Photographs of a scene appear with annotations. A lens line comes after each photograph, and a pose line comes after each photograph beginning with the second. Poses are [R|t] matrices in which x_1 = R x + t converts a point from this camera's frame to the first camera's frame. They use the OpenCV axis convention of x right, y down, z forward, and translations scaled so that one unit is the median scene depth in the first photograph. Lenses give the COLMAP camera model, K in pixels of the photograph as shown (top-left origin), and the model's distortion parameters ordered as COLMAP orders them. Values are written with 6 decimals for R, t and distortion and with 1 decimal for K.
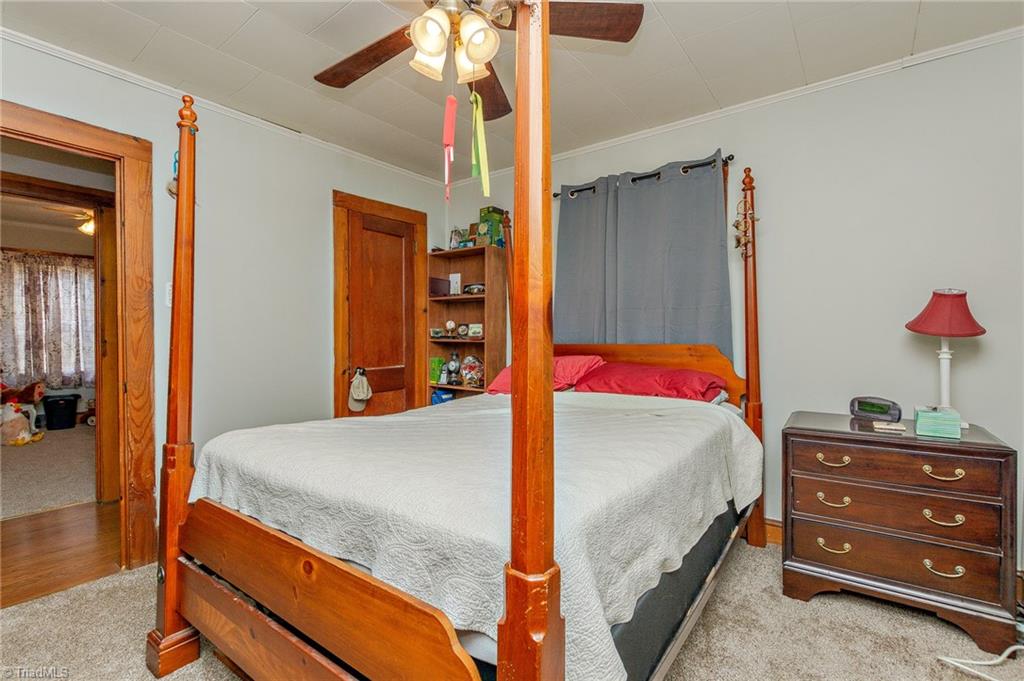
lens RADIAL K [[454.7, 0, 512.9], [0, 454.7, 341.9], [0, 0, 1]] dist [0.005532, -0.003445]
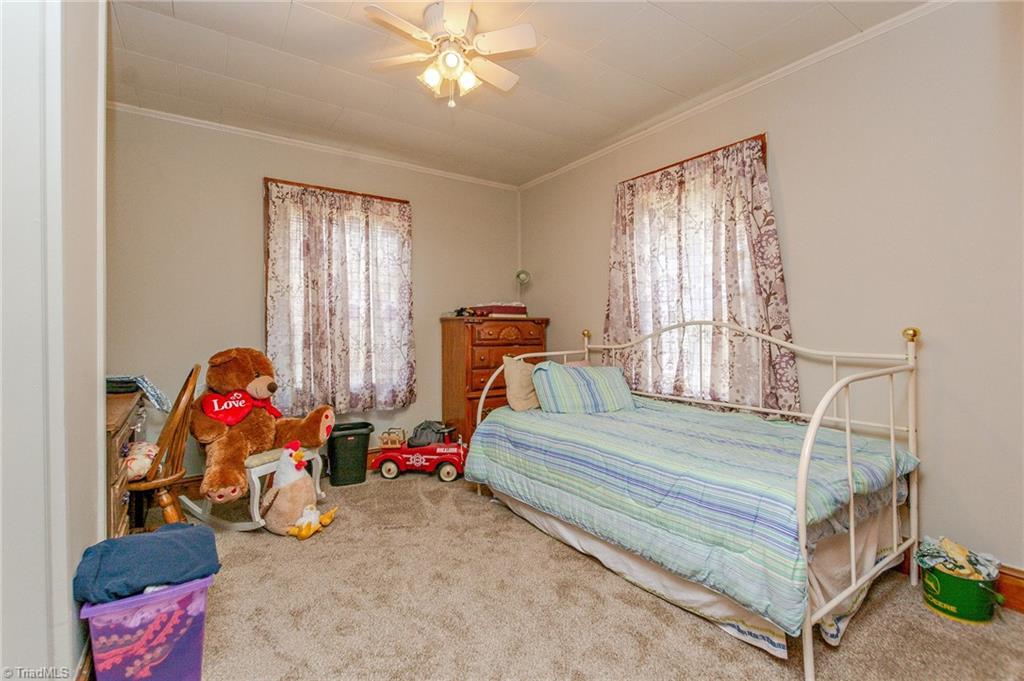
lens RADIAL K [[454.7, 0, 511.3], [0, 454.7, 334.0], [0, 0, 1]] dist [0.005532, -0.003445]
pose [[0.945435, 0.002119, -0.325804, -0.609677], [-0.004585, 0.999966, -0.006801, 0.000939], [0.325778, 0.007924, 0.945413, 0.516947]]
